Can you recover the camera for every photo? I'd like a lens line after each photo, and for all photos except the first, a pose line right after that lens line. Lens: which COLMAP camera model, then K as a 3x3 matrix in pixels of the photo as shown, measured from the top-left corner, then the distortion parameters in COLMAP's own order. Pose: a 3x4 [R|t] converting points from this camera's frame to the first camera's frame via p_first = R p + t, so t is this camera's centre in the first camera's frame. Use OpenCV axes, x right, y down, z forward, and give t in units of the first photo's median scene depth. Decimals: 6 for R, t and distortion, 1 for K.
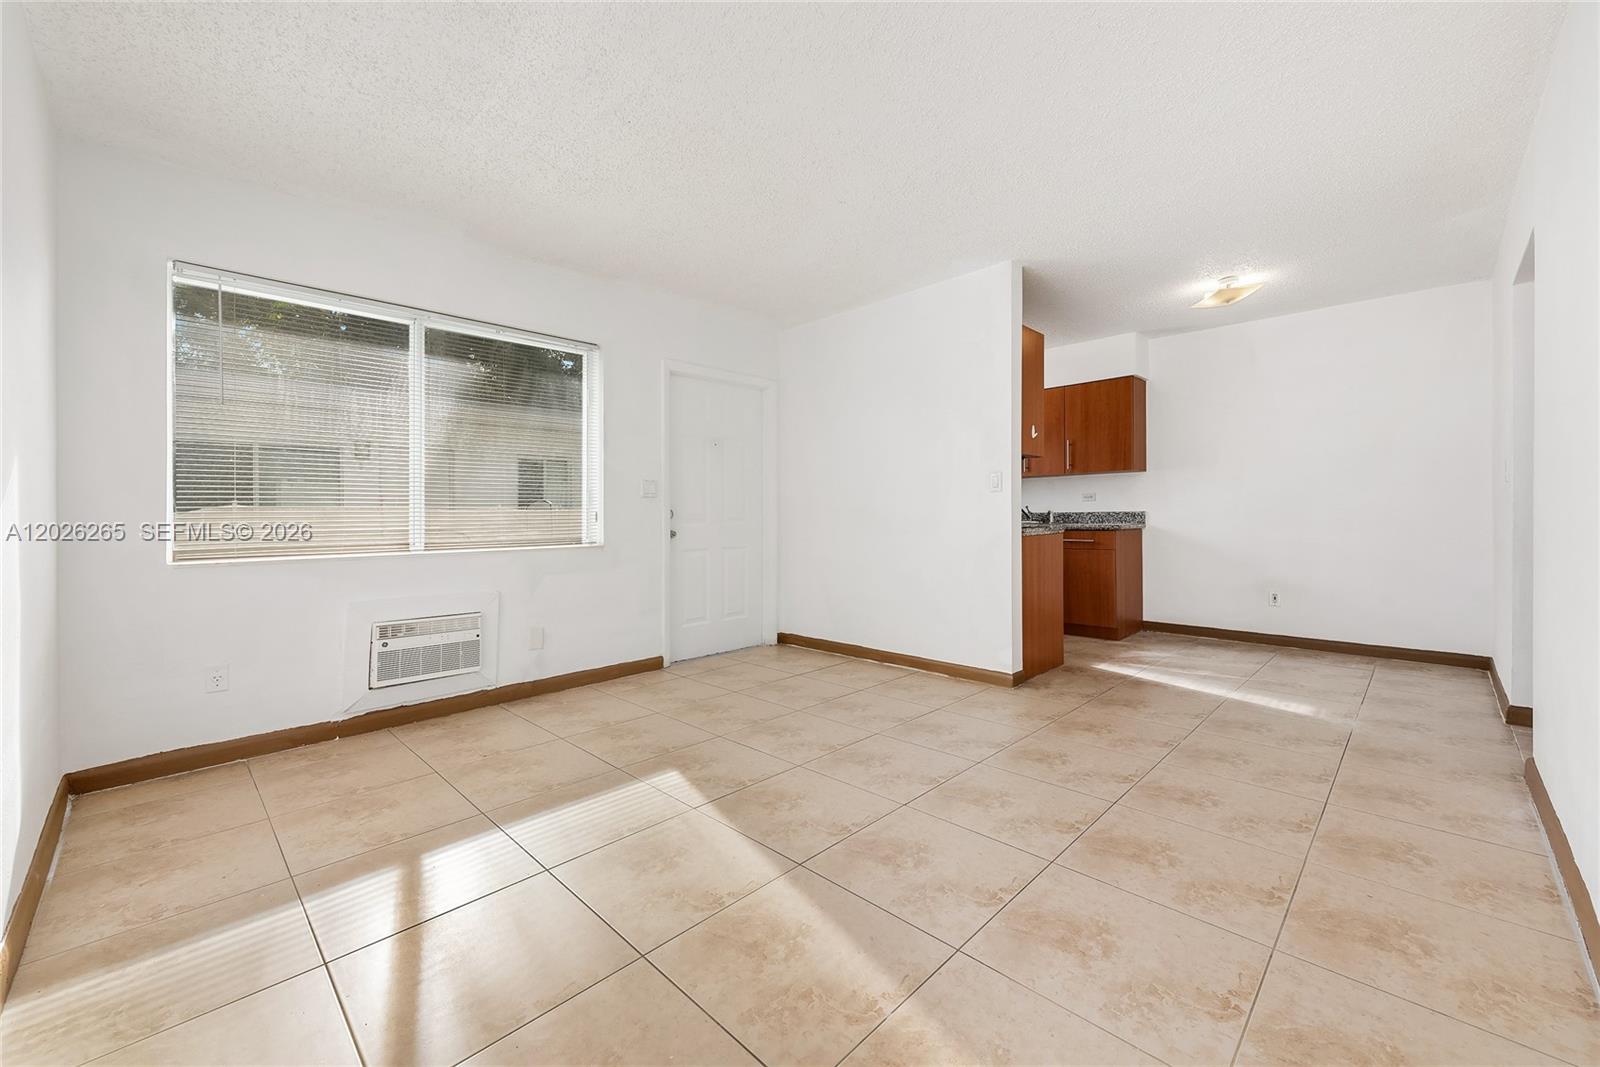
lens RADIAL K [[628.5, 0, 797.2], [0, 628.5, 543.0], [0, 0, 1]] dist [0.003795, -0.000309]
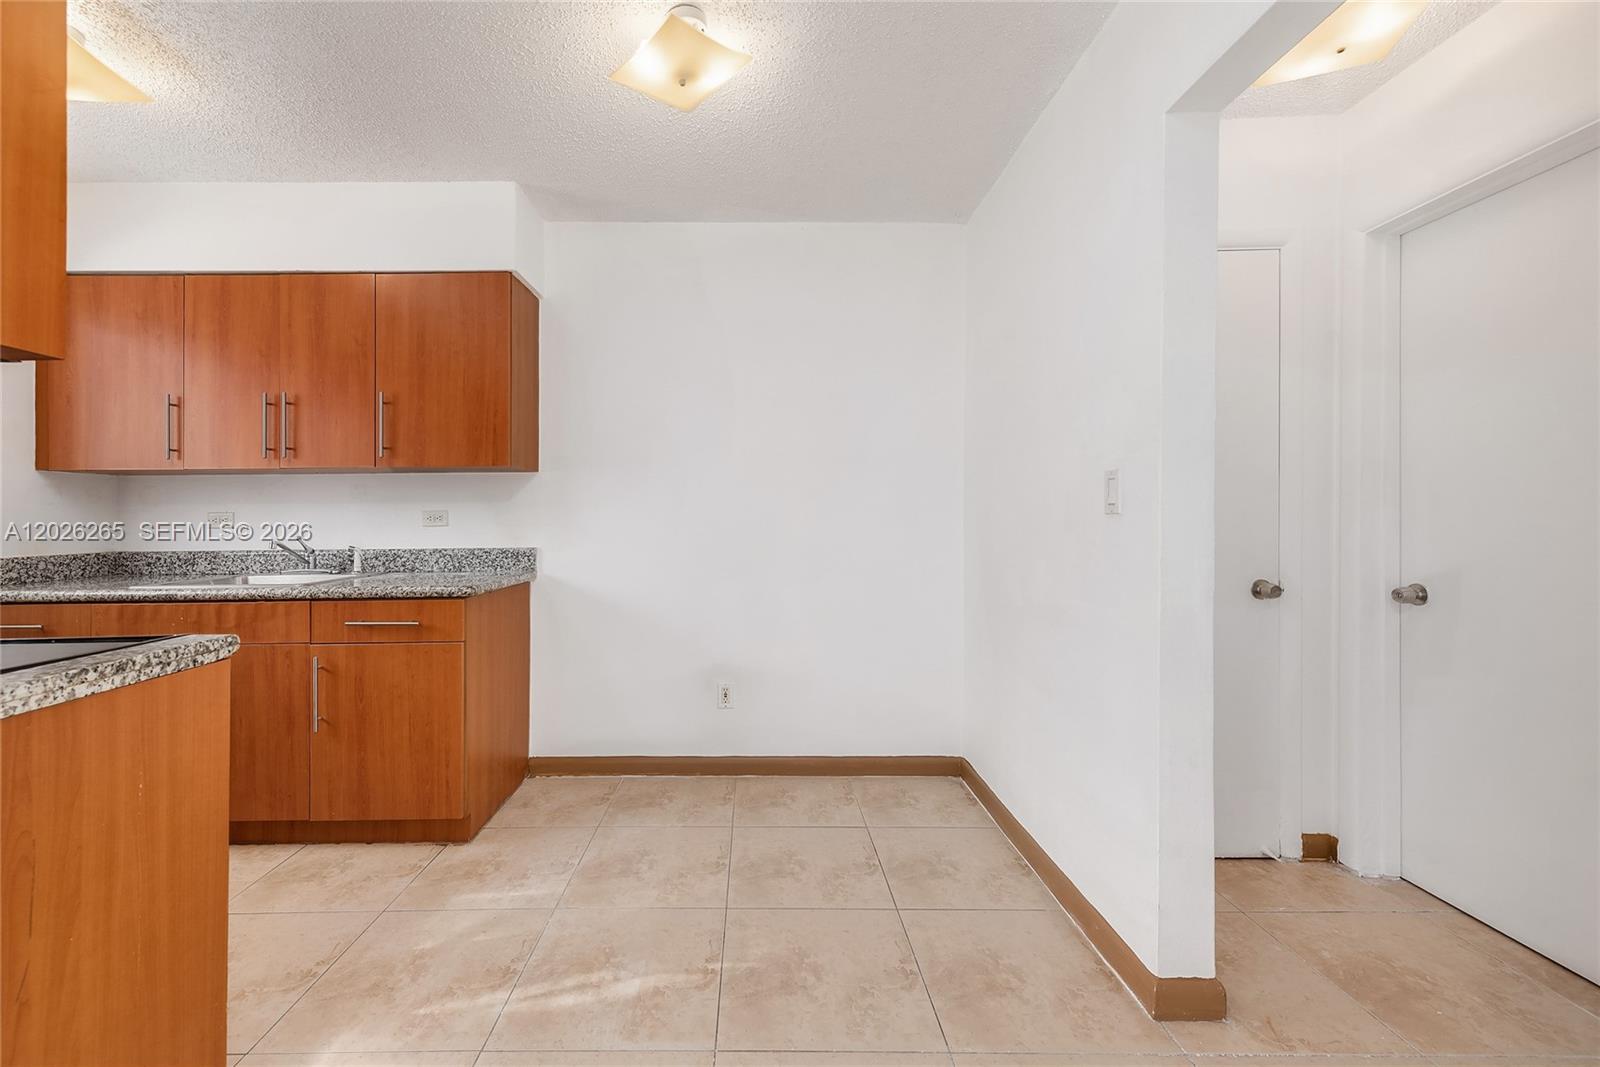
lens RADIAL K [[628.5, 0, 786.2], [0, 628.5, 537.5], [0, 0, 1]] dist [0.003795, -0.000309]
pose [[0.692519, -0.027560, 0.720873, 0.090394], [0.048673, 0.998778, -0.008574, -0.011939], [-0.719756, 0.041025, 0.693014, 0.141593]]
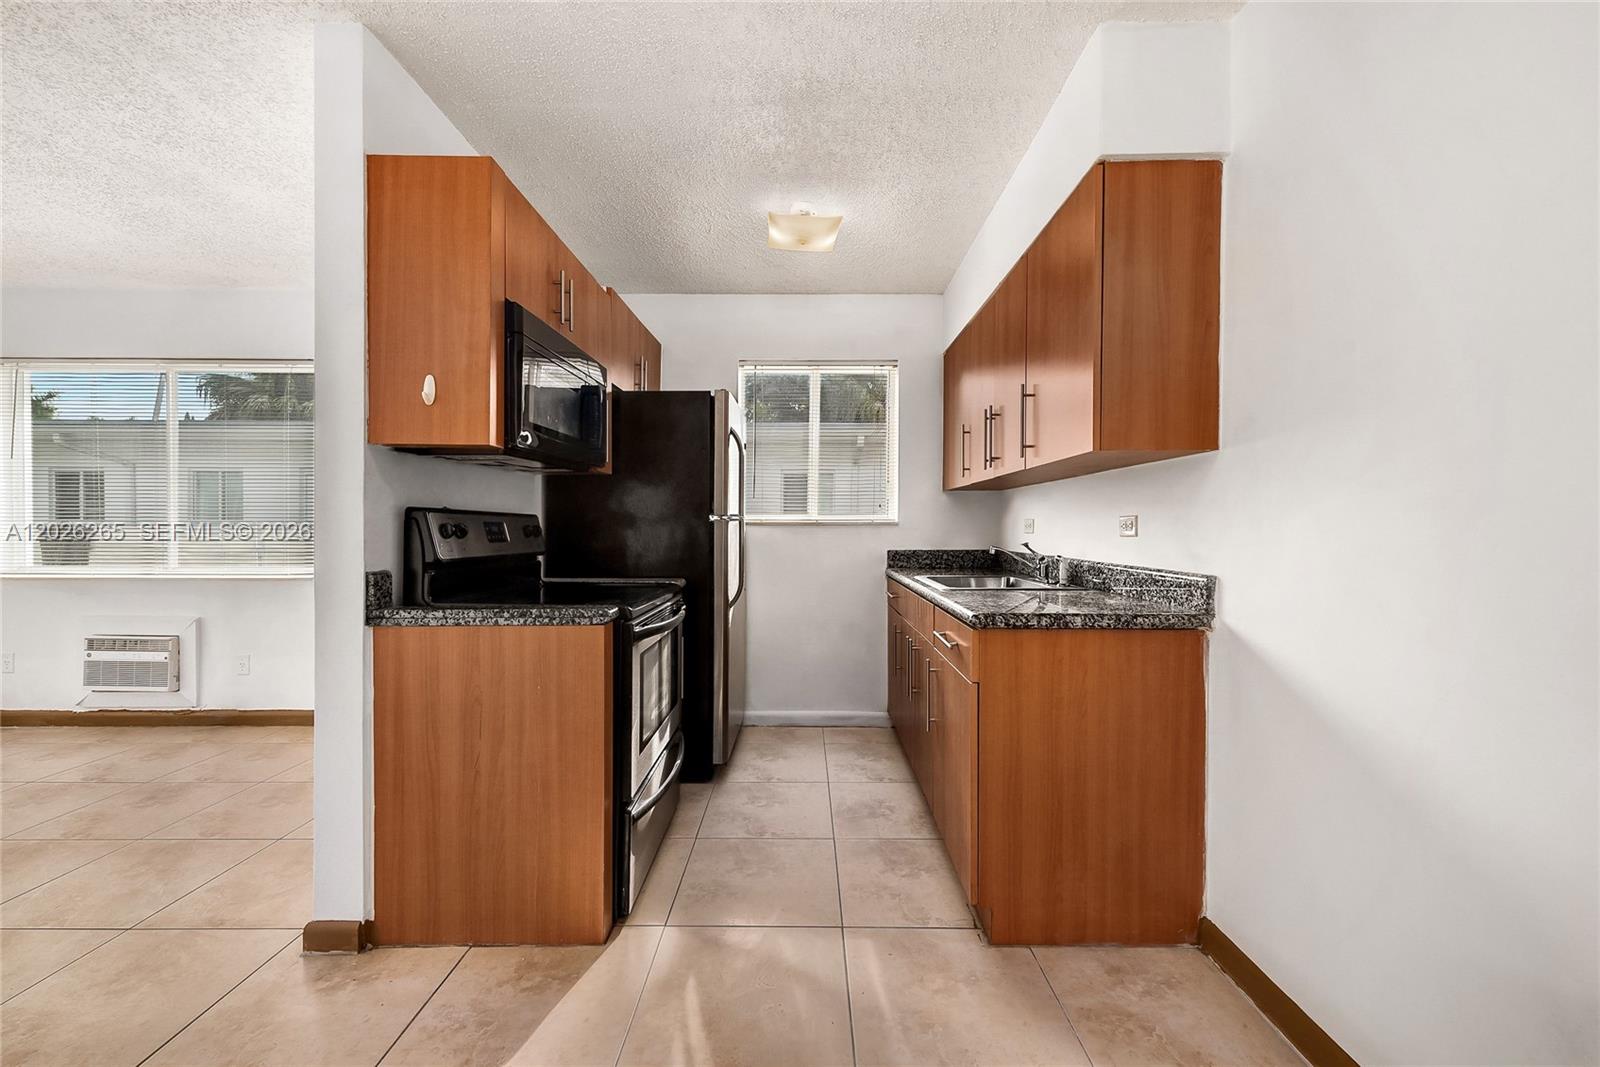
lens RADIAL K [[628.5, 0, 796.3], [0, 628.5, 545.4], [0, 0, 1]] dist [0.003795, -0.000309]
pose [[0.697636, 0.024483, -0.716034, 0.183678], [-0.042422, 0.999074, -0.007171, -0.015078], [0.715195, 0.035378, 0.698029, 0.185113]]
